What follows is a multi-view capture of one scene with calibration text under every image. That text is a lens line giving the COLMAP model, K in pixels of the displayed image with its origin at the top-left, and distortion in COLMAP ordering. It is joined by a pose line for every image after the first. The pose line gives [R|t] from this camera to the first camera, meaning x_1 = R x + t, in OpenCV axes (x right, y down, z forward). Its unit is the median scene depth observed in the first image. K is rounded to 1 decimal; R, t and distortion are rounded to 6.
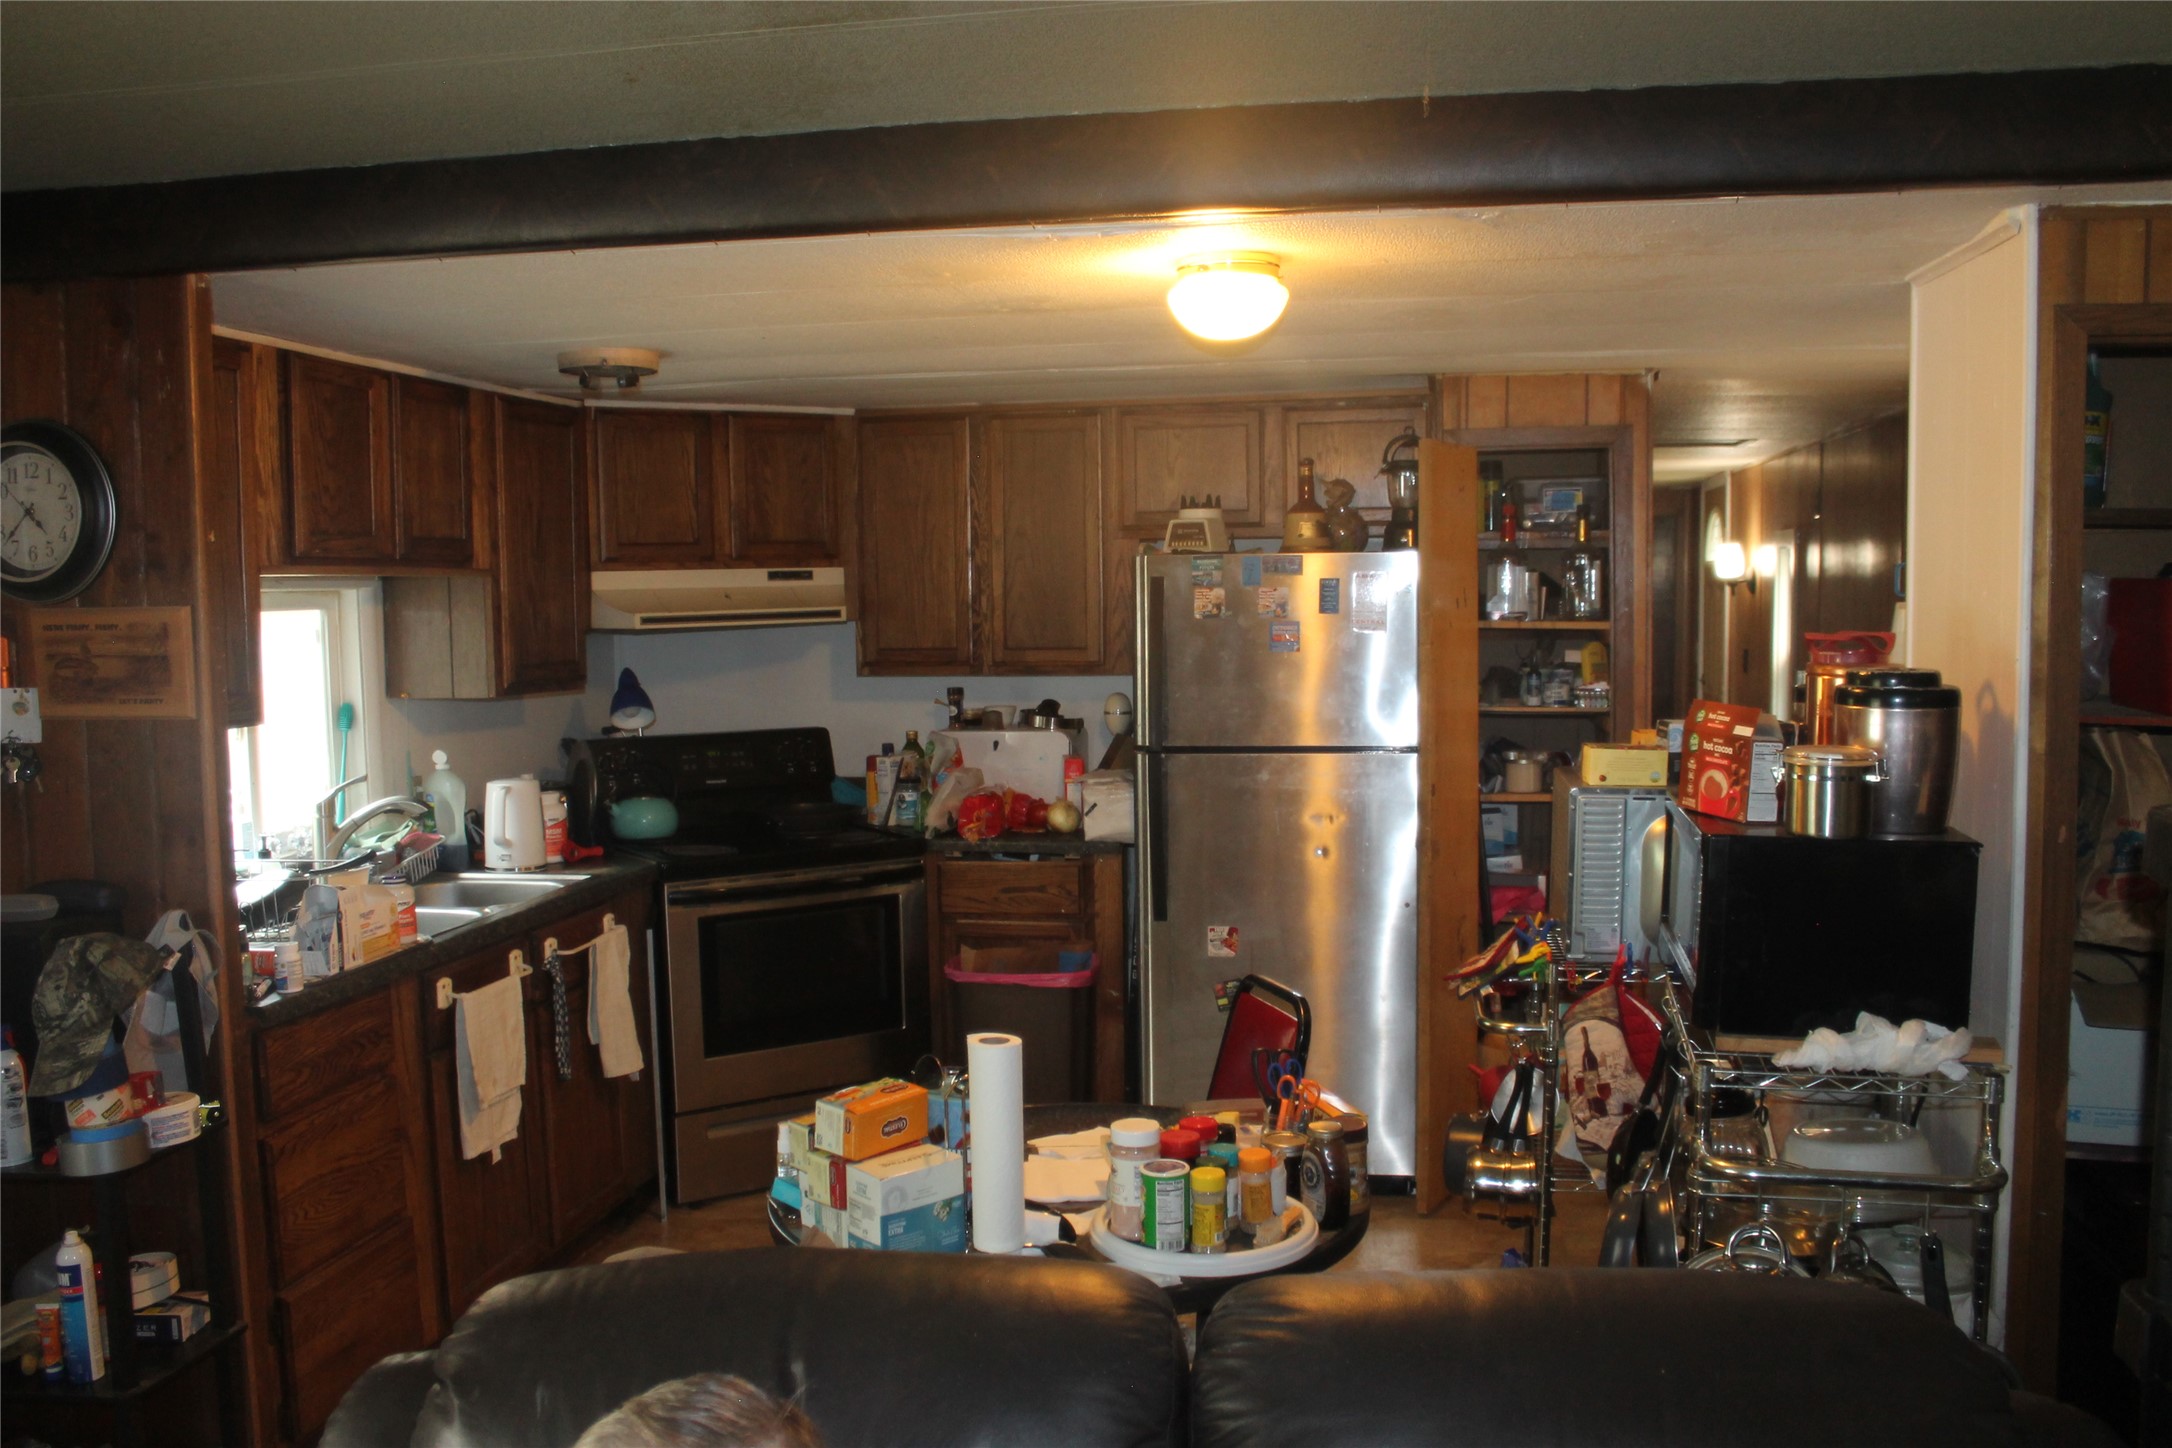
lens RADIAL K [[1824.4, 0, 1075.3], [0, 1824.4, 755.3], [0, 0, 1]] dist [-0.144567, 0.120474]
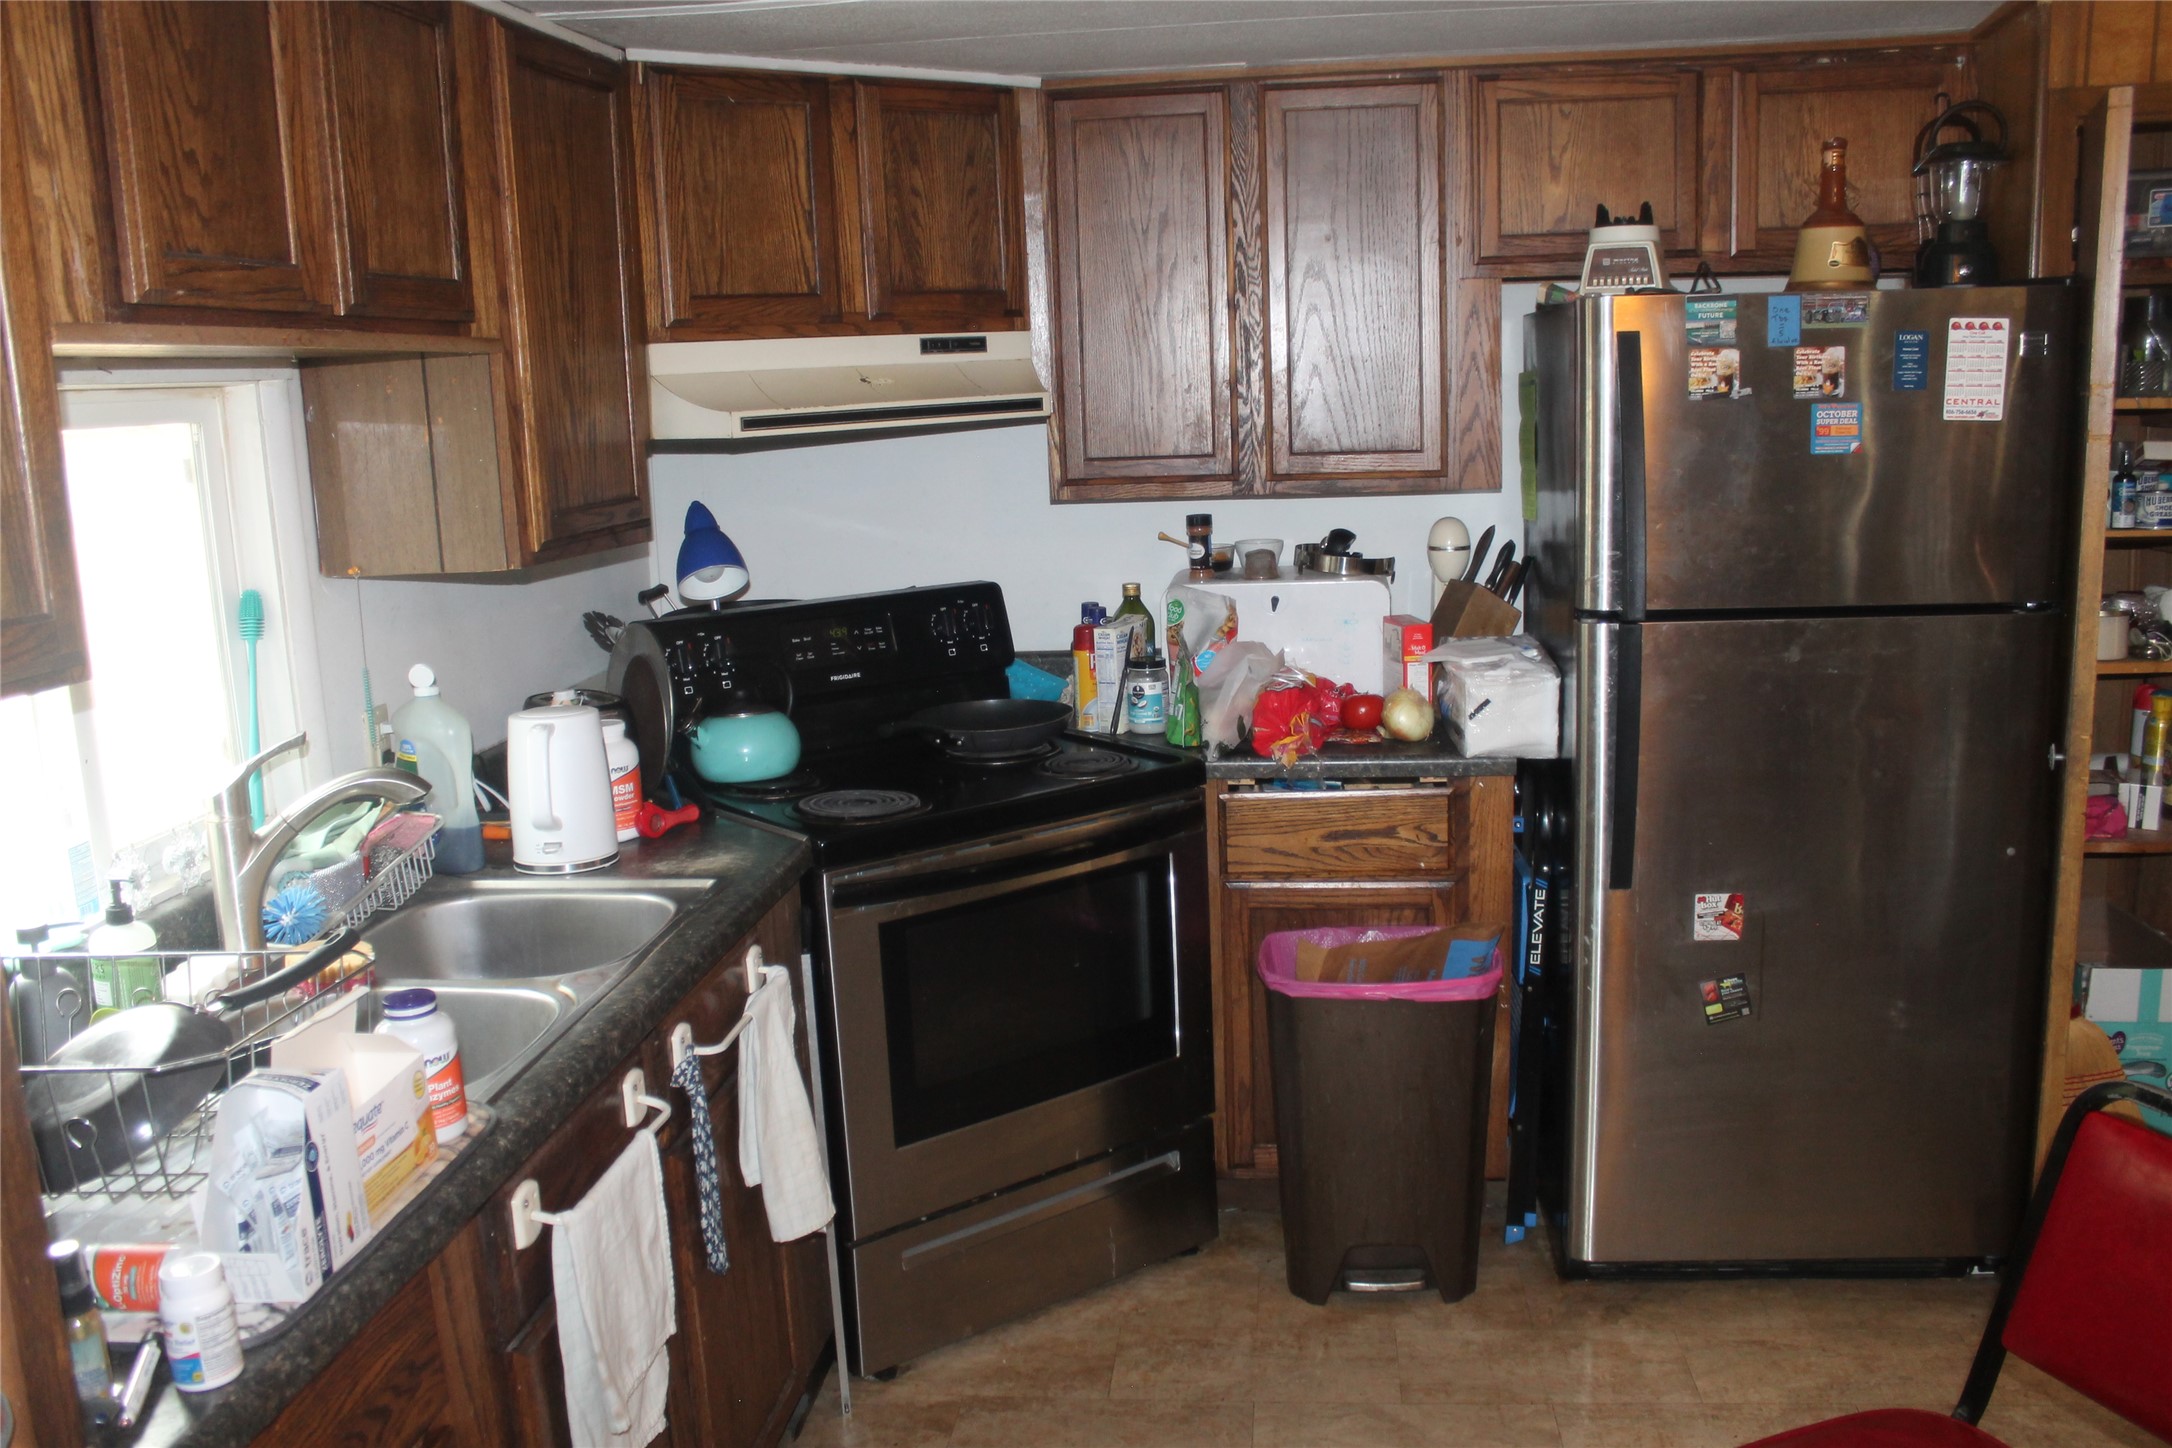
lens RADIAL K [[1824.4, 0, 1086.8], [0, 1824.4, 733.6], [0, 0, 1]] dist [-0.144567, 0.120474]
pose [[0.996976, -0.038751, 0.067358, -0.176843], [0.031806, 0.994350, 0.101274, -0.030950], [-0.070902, -0.098826, 0.992576, 0.404945]]
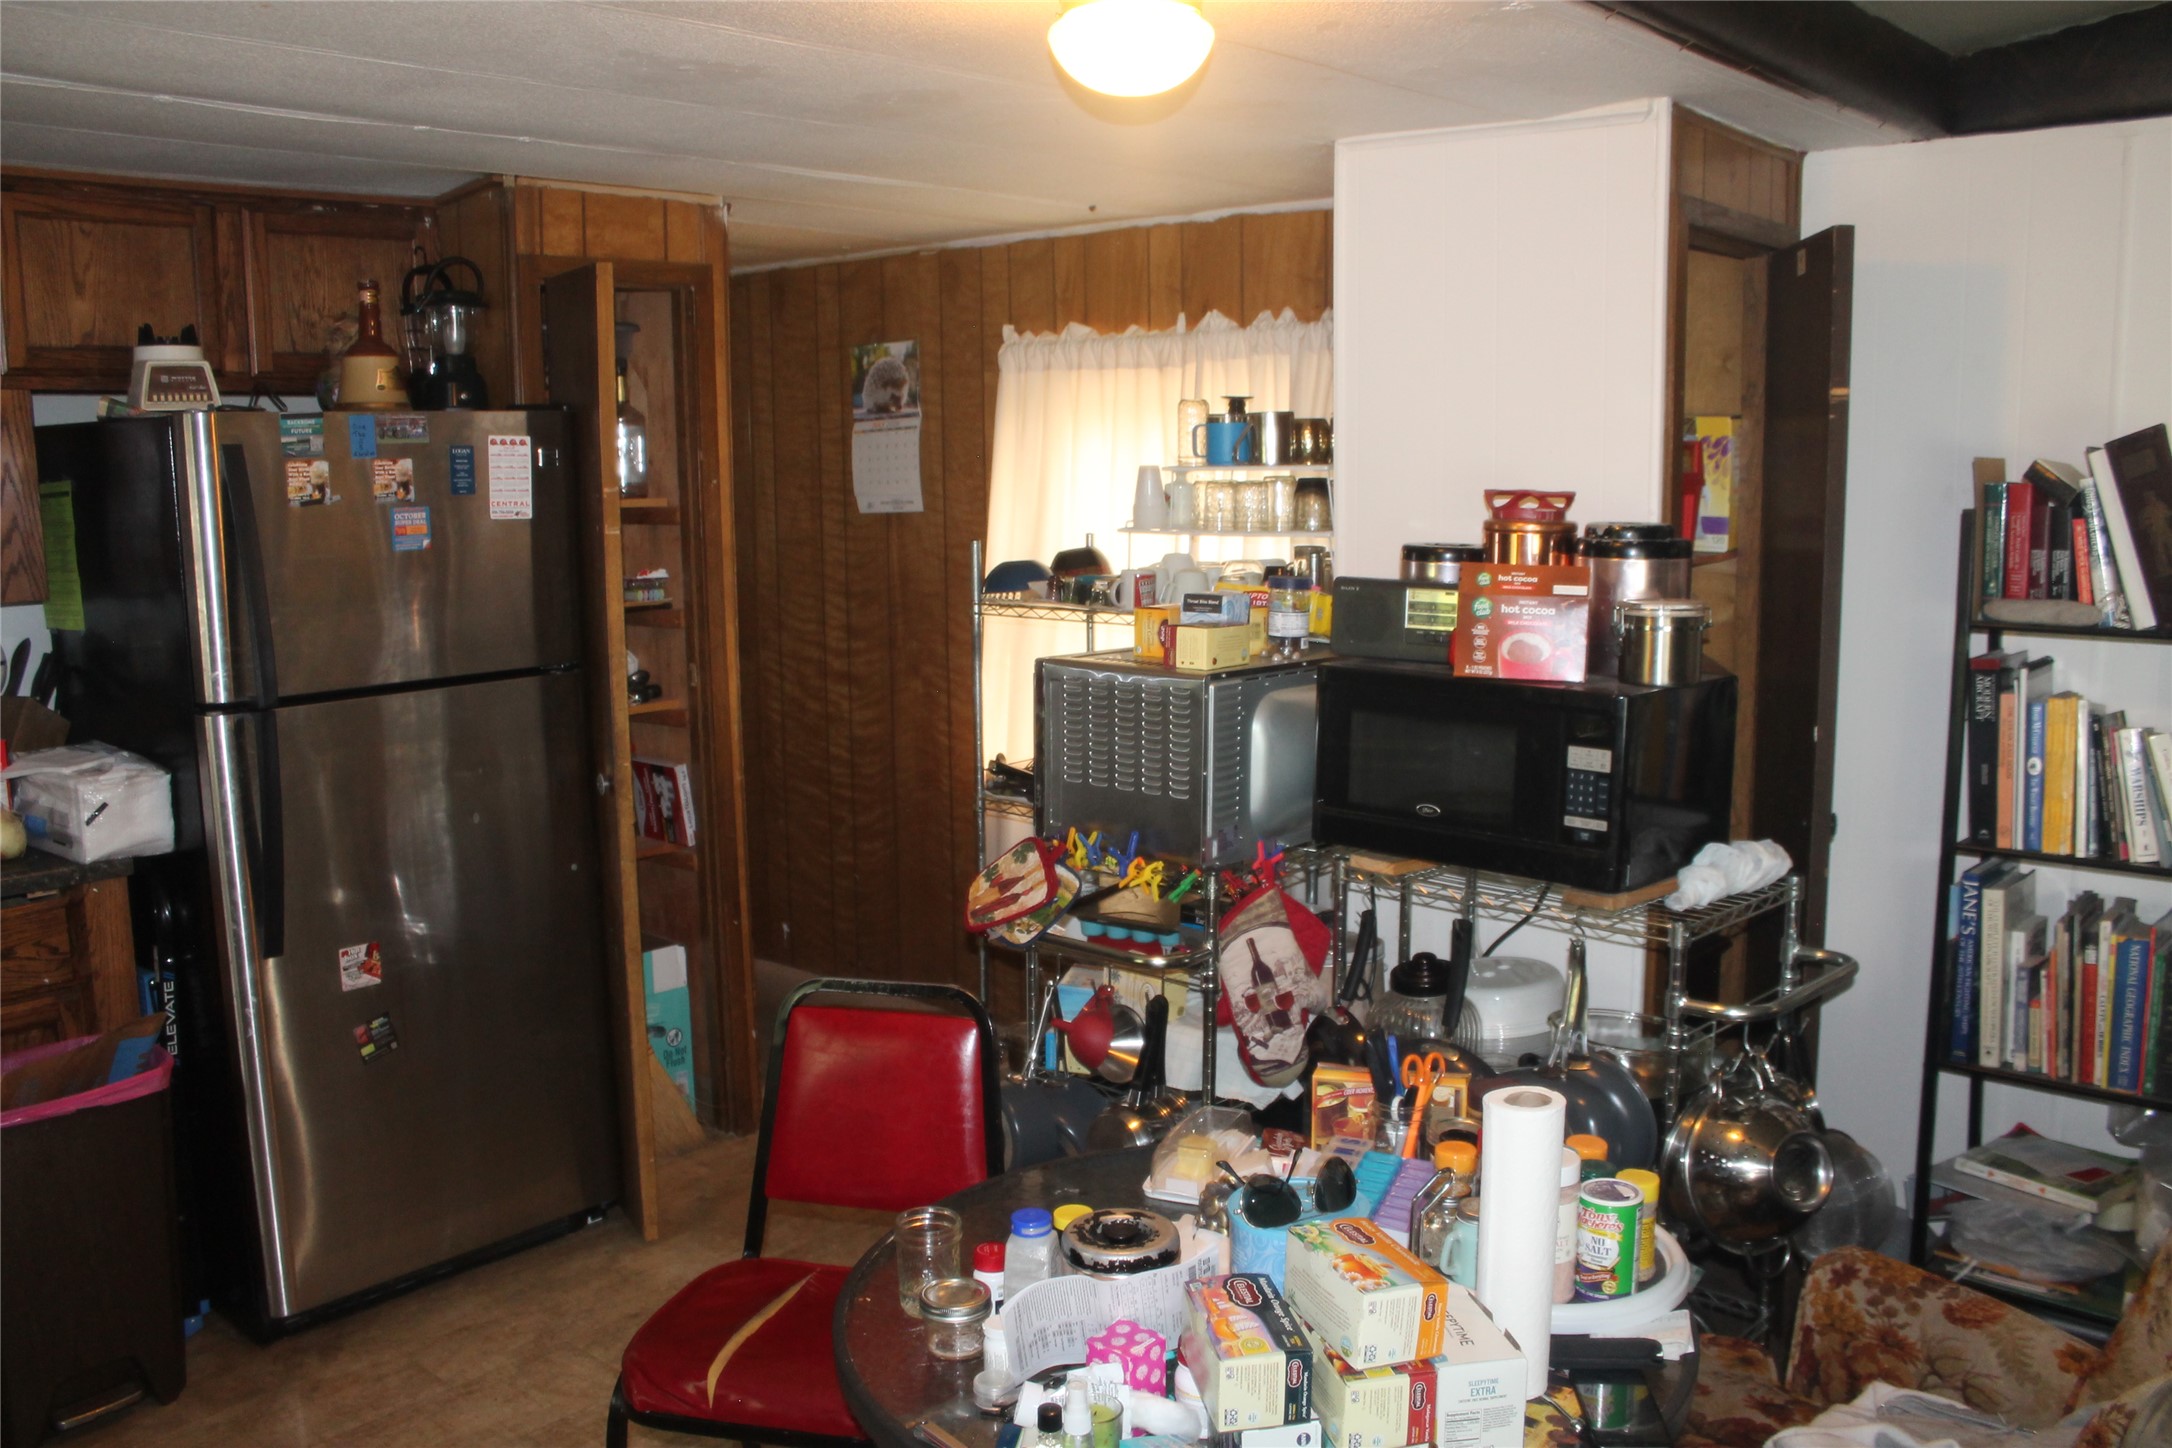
lens RADIAL K [[1824.4, 0, 1098.4], [0, 1824.4, 740.5], [0, 0, 1]] dist [-0.144567, 0.120474]
pose [[0.514525, -0.129113, 0.847699, -0.345397], [0.082626, 0.991464, 0.100859, -0.030227], [-0.853485, 0.018148, 0.520801, 0.396468]]
